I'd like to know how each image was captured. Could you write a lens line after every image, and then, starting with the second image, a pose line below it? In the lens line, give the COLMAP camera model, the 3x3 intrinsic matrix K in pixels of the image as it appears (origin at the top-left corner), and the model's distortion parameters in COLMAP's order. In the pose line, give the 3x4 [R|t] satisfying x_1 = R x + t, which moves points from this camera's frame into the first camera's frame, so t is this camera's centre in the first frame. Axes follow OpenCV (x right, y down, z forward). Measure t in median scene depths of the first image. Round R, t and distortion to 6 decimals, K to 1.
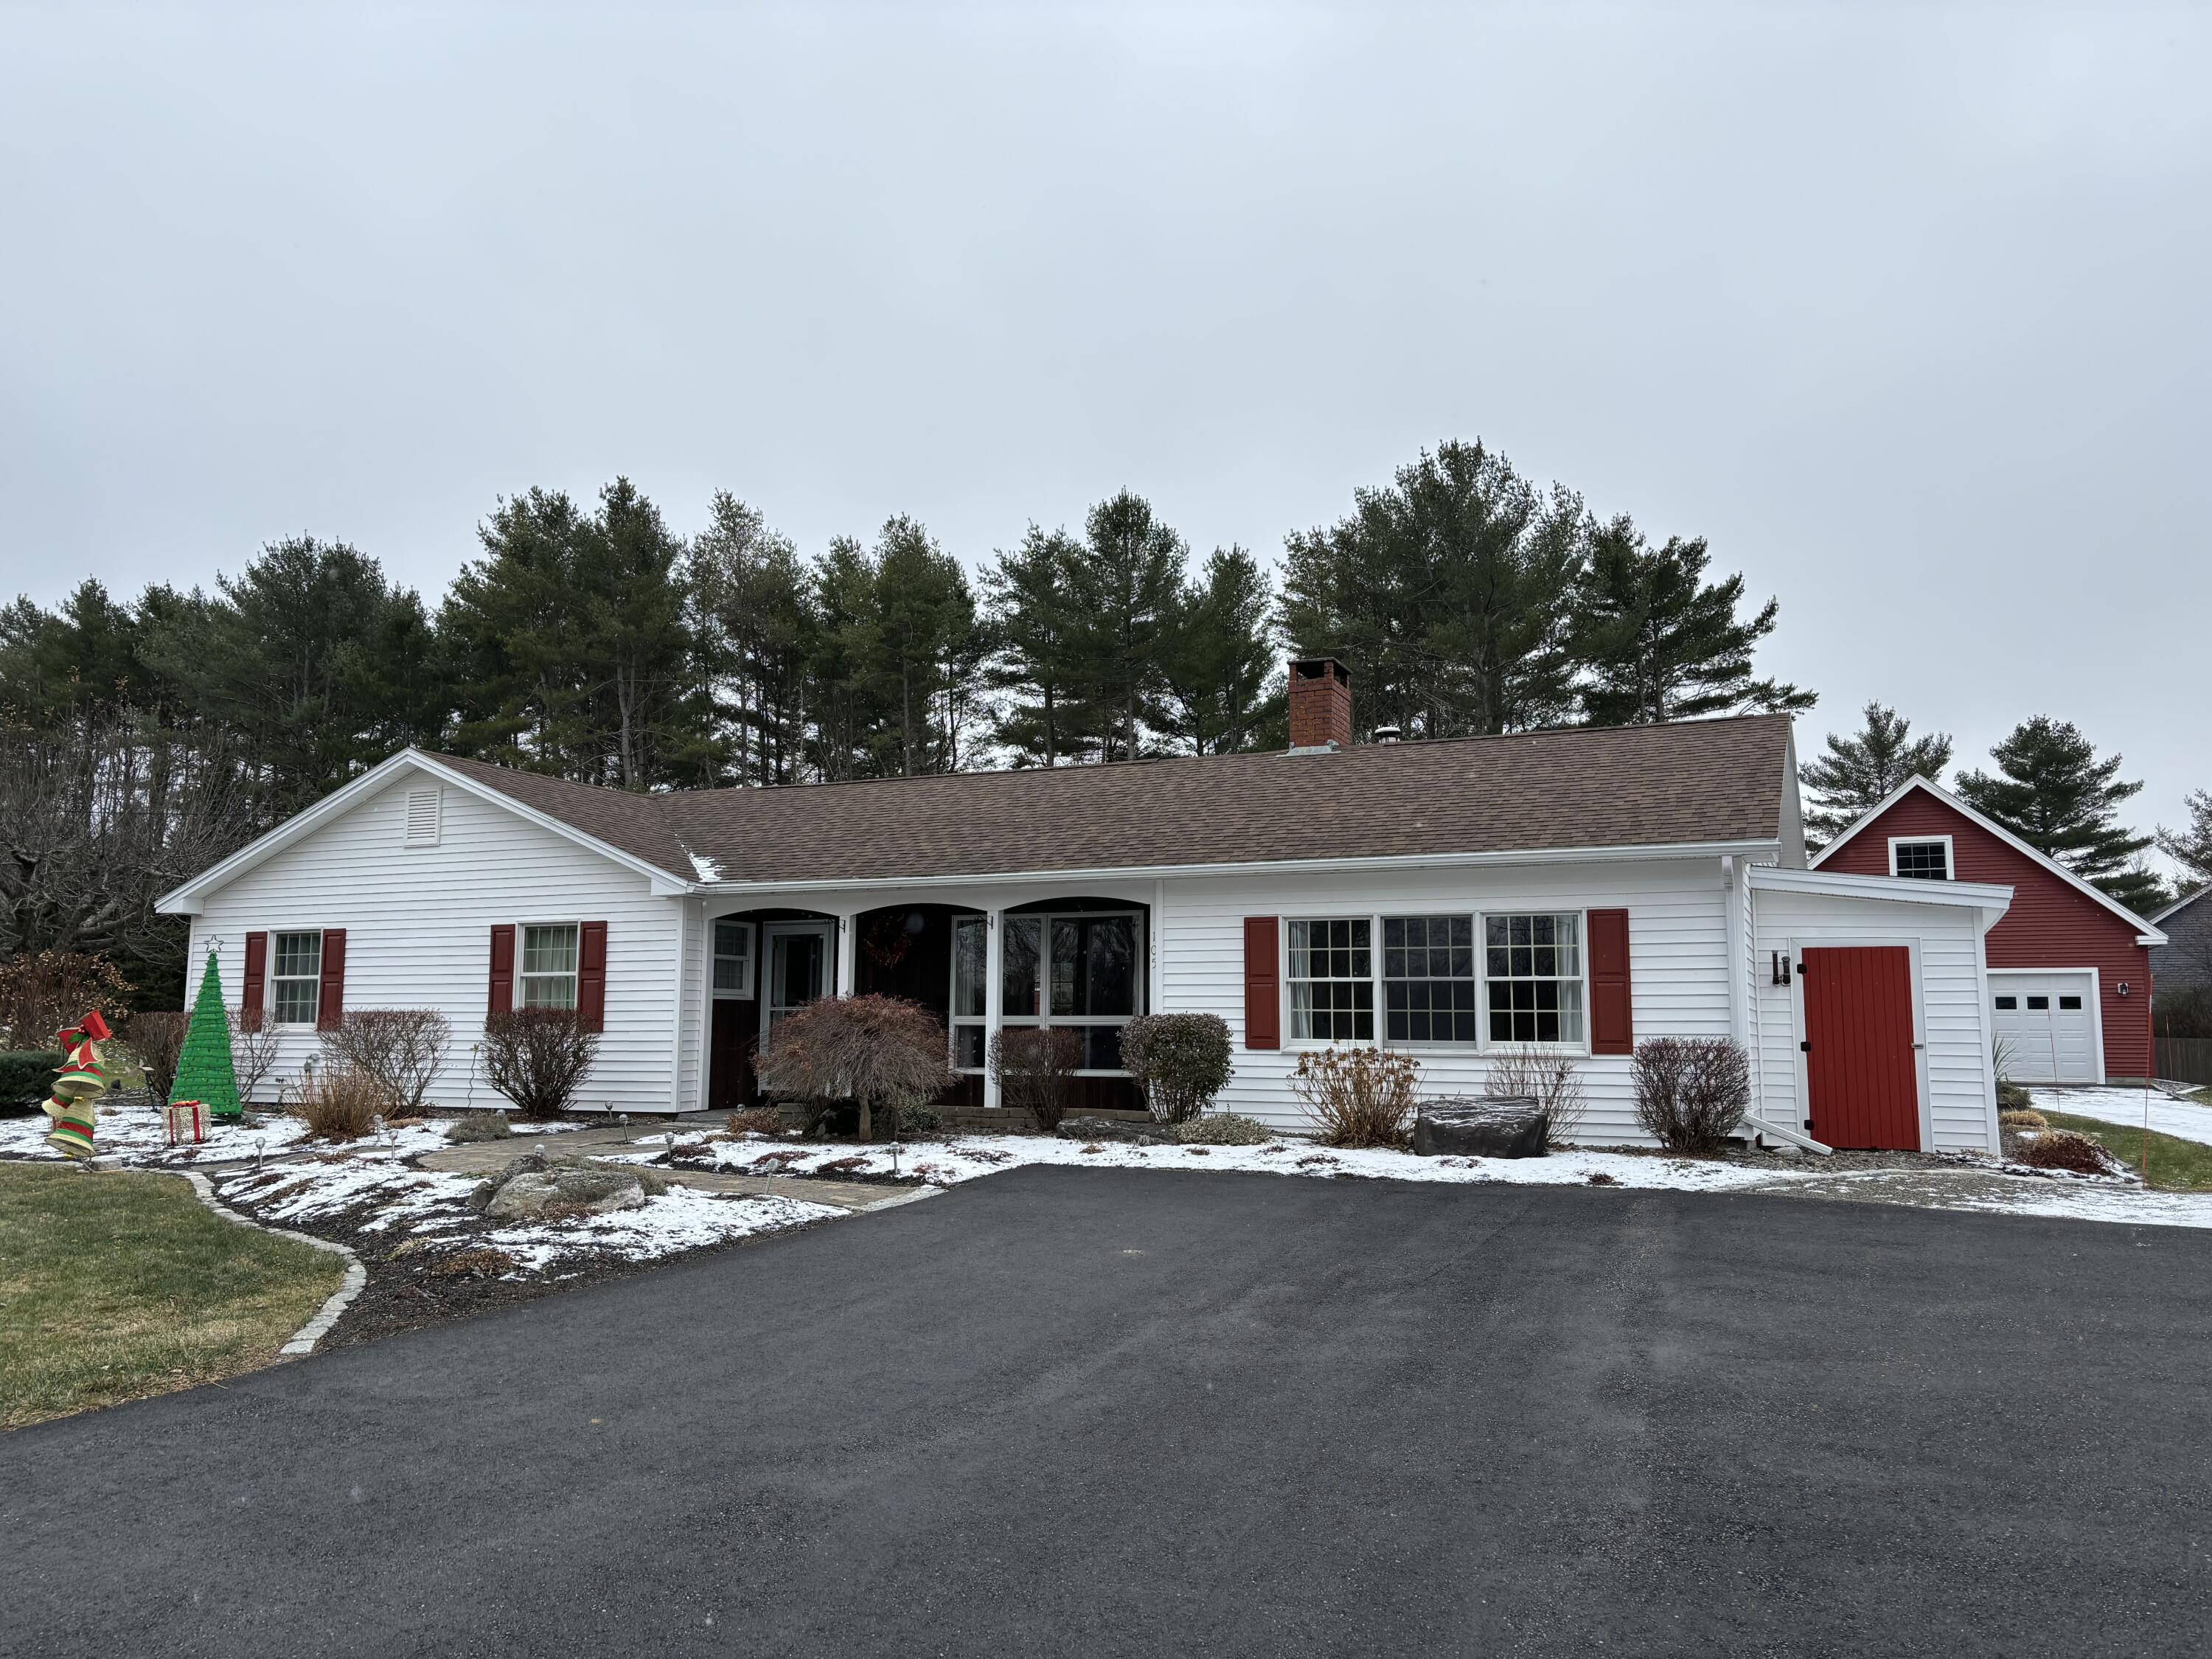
lens RADIAL K [[1669.3, 0, 1082.5], [0, 1669.3, 849.9], [0, 0, 1]] dist [0.044644, -0.041375]
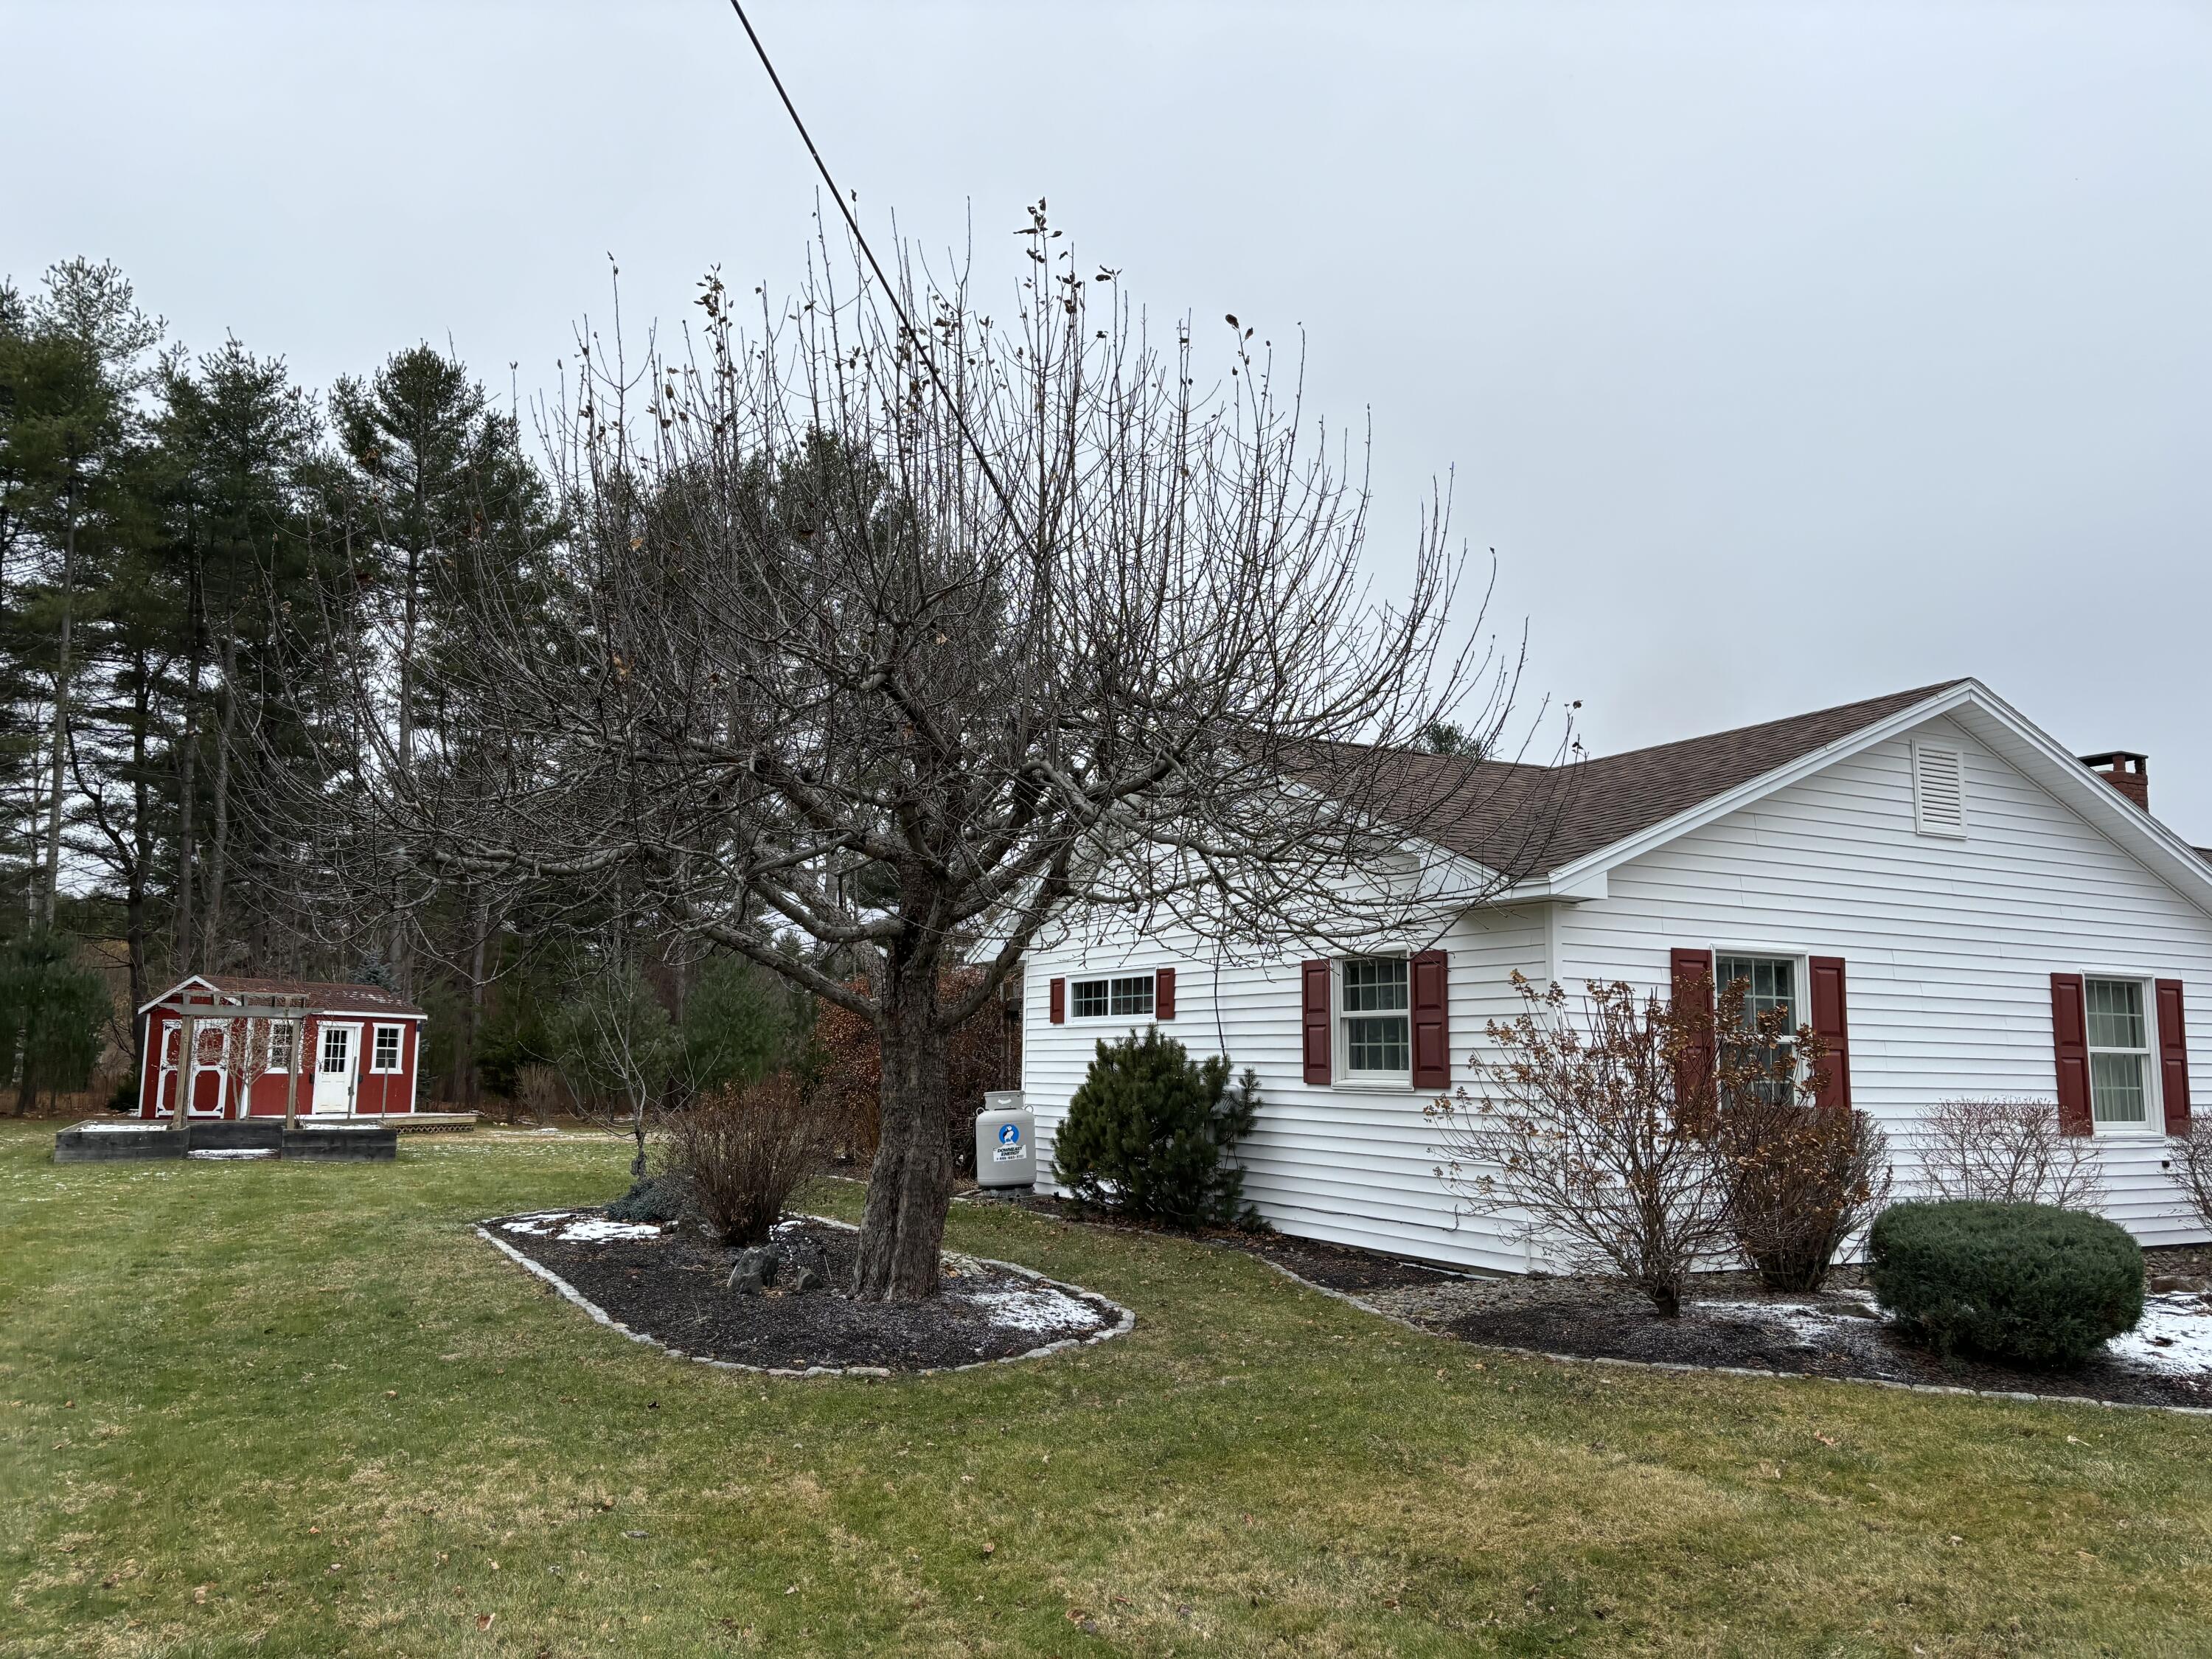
lens RADIAL K [[1687.4, 0, 1071.9], [0, 1687.4, 814.2], [0, 0, 1]] dist [0.030885, -0.052031]
pose [[0.602753, 0.122283, 0.788502, -0.591022], [-0.098425, 0.992035, -0.078608, 0.038594], [-0.791834, -0.030227, 0.609988, 0.473921]]
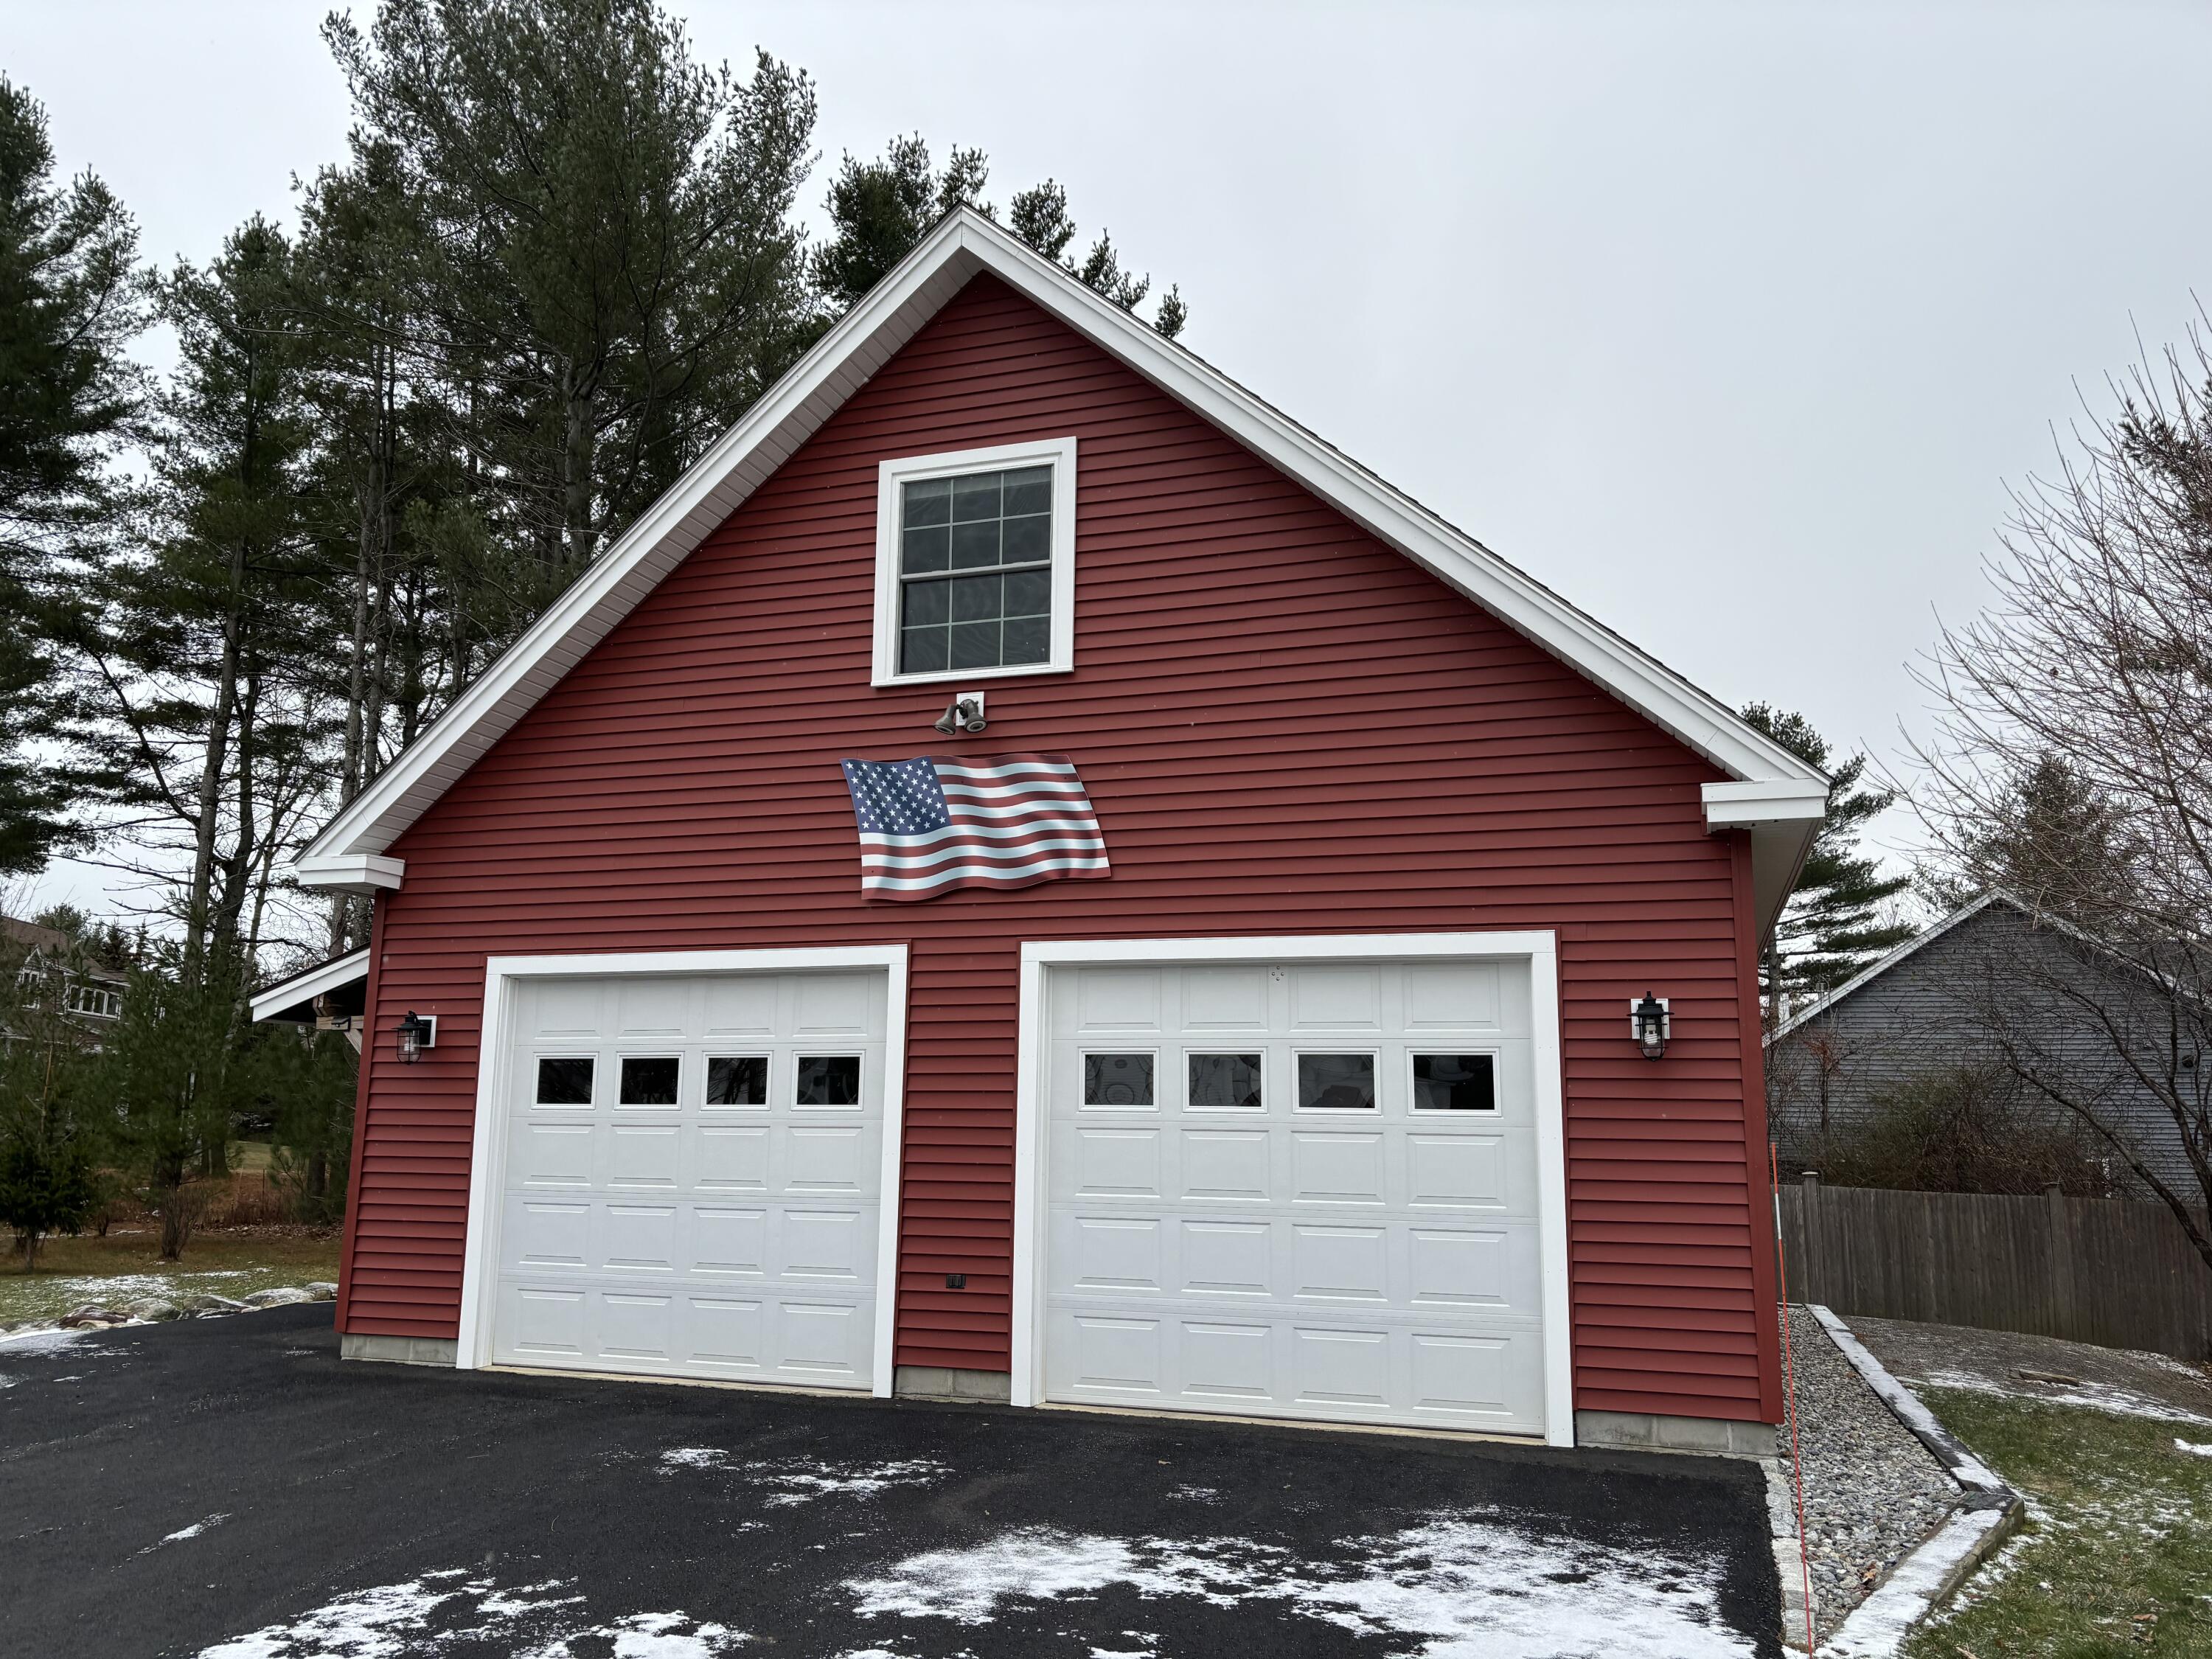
lens RADIAL K [[1659.7, 0, 1113.2], [0, 1659.7, 836.7], [0, 0, 1]] dist [0.050825, -0.046504]
pose [[0.993671, 0.027191, 0.108992, 0.492055], [-0.019273, 0.997142, -0.073050, 0.071589], [-0.110667, 0.070487, 0.991355, 0.741885]]
